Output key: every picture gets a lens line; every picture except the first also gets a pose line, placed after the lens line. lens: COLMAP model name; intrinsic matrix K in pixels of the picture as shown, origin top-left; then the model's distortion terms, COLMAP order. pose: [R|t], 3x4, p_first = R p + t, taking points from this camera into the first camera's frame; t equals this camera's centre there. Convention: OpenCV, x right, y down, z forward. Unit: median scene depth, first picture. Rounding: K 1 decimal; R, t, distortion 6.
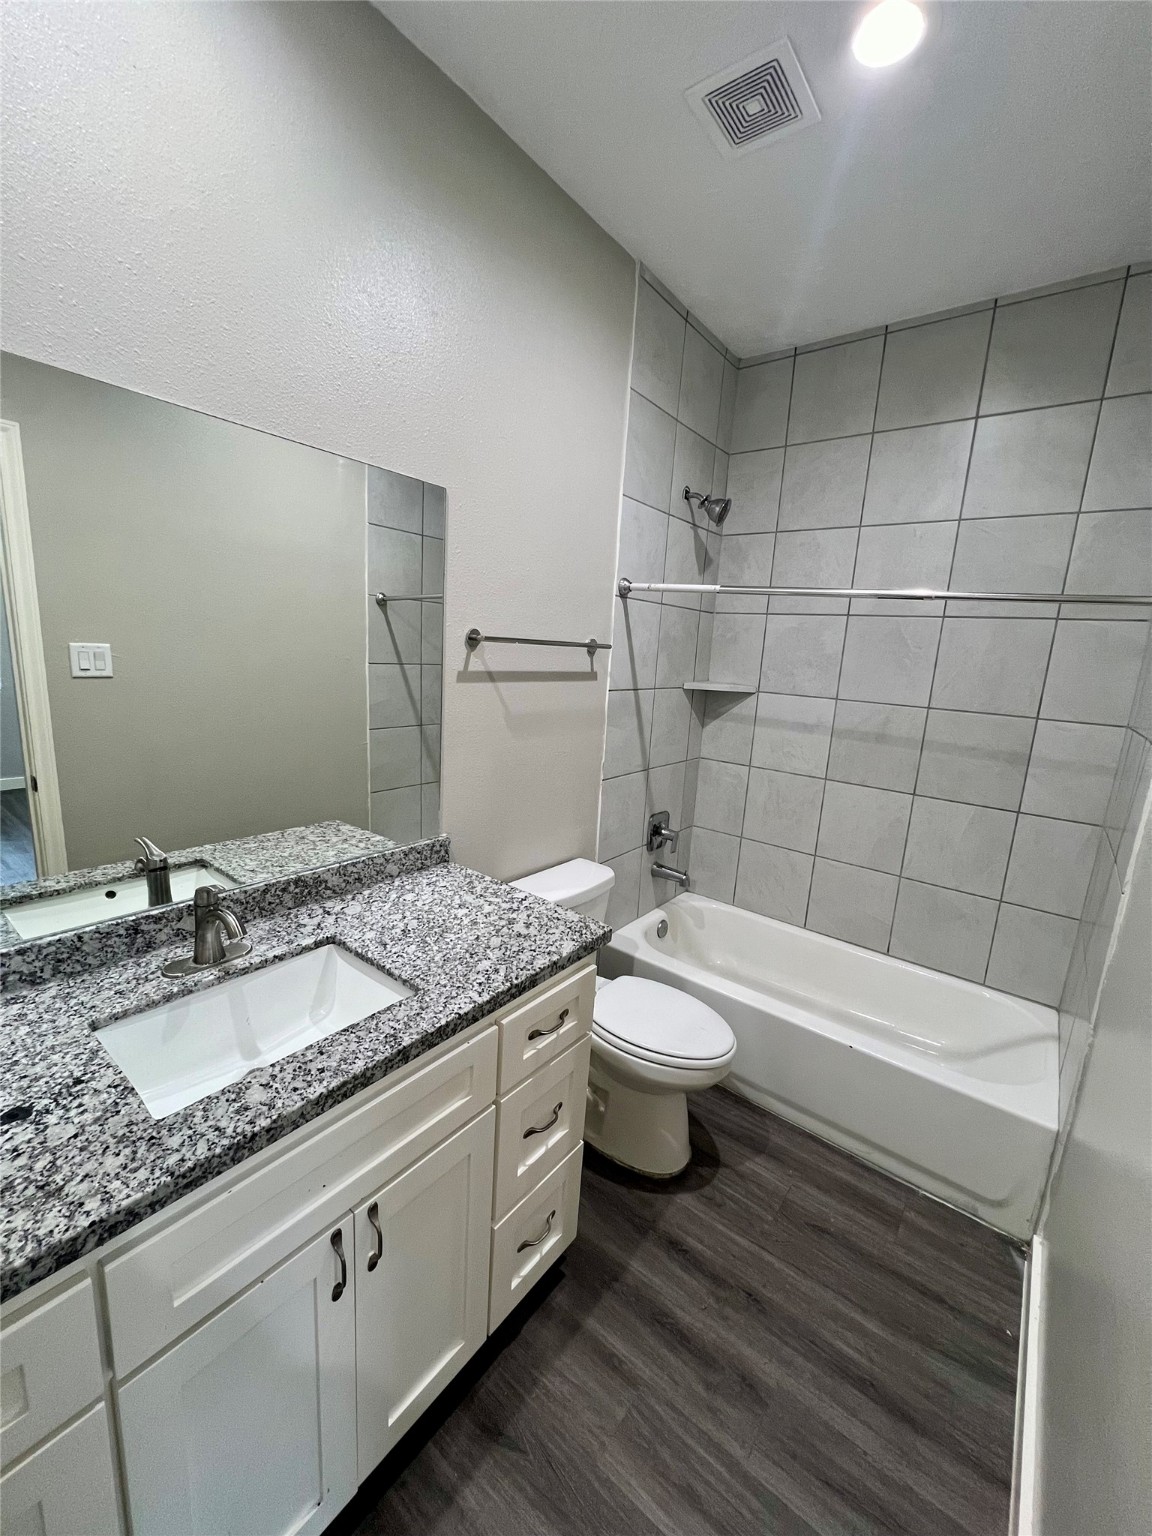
lens RADIAL K [[619.6, 0, 575.9], [0, 619.6, 767.3], [0, 0, 1]] dist [-0.002091, 0.000601]
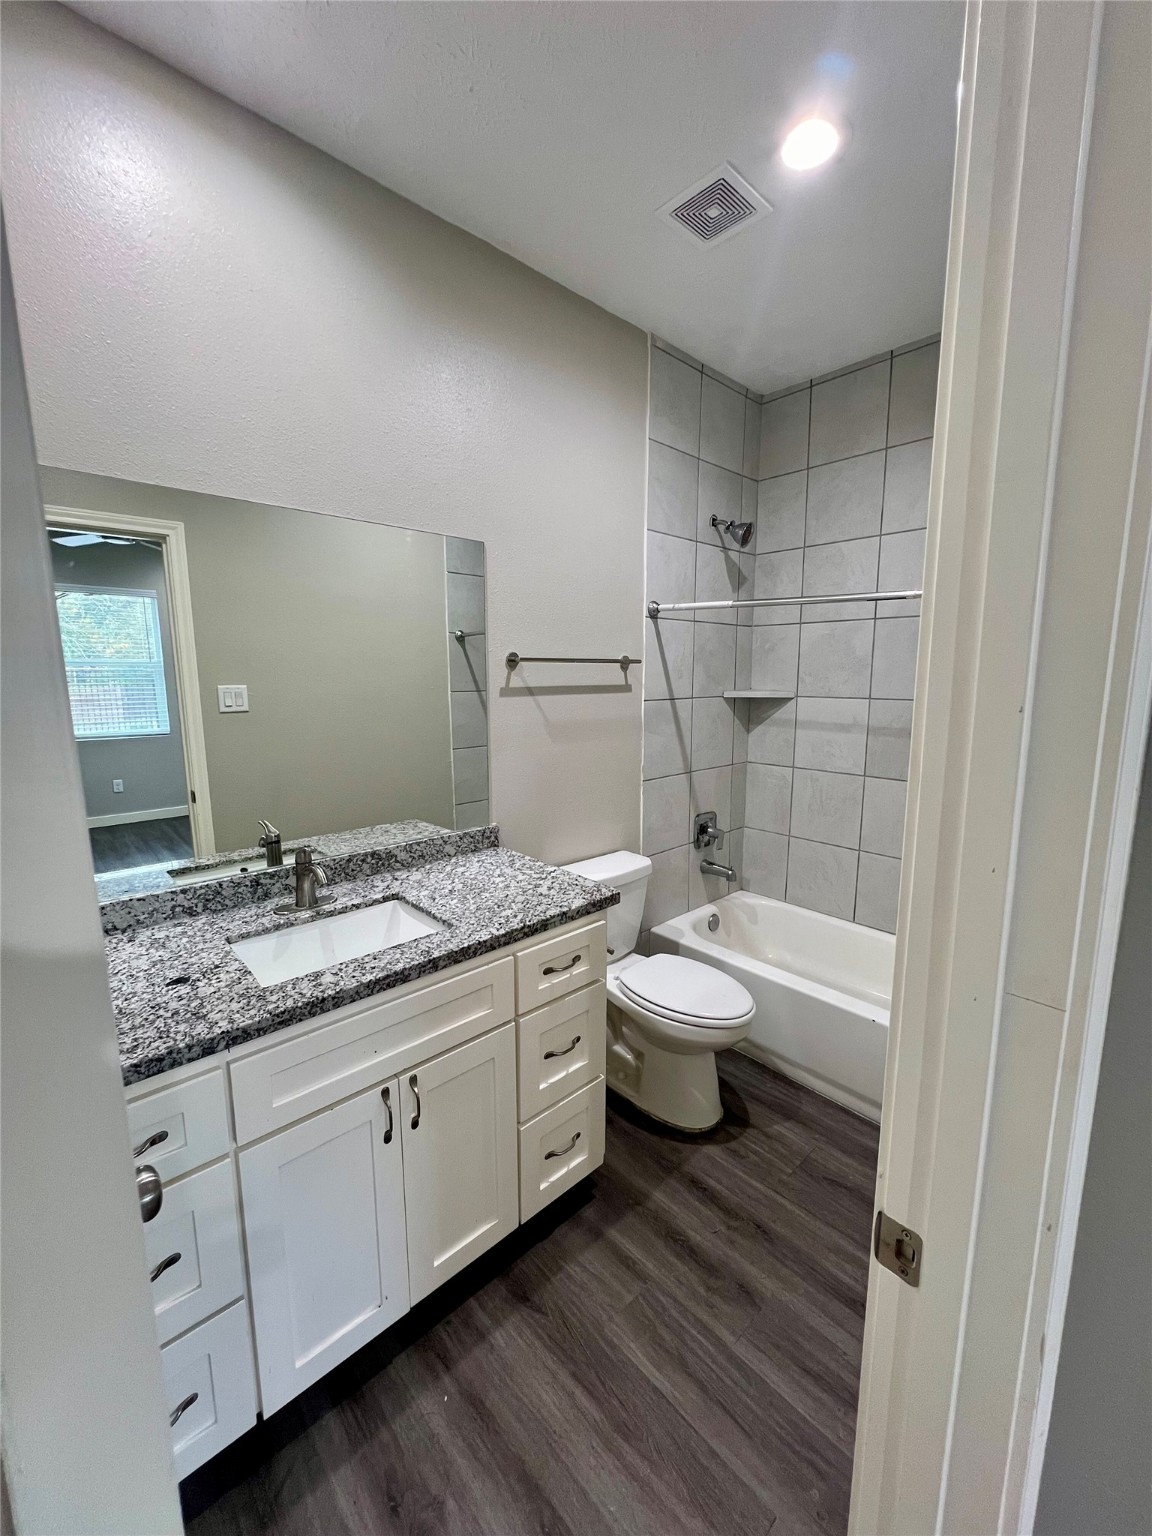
lens RADIAL K [[628.4, 0, 580.5], [0, 628.4, 769.1], [0, 0, 1]] dist [-0.001130, -0.000076]
pose [[0.985373, -0.035146, -0.166750, 0.168509], [0.027574, 0.998490, -0.047514, 0.069307], [0.168169, 0.042221, 0.984854, -0.186689]]
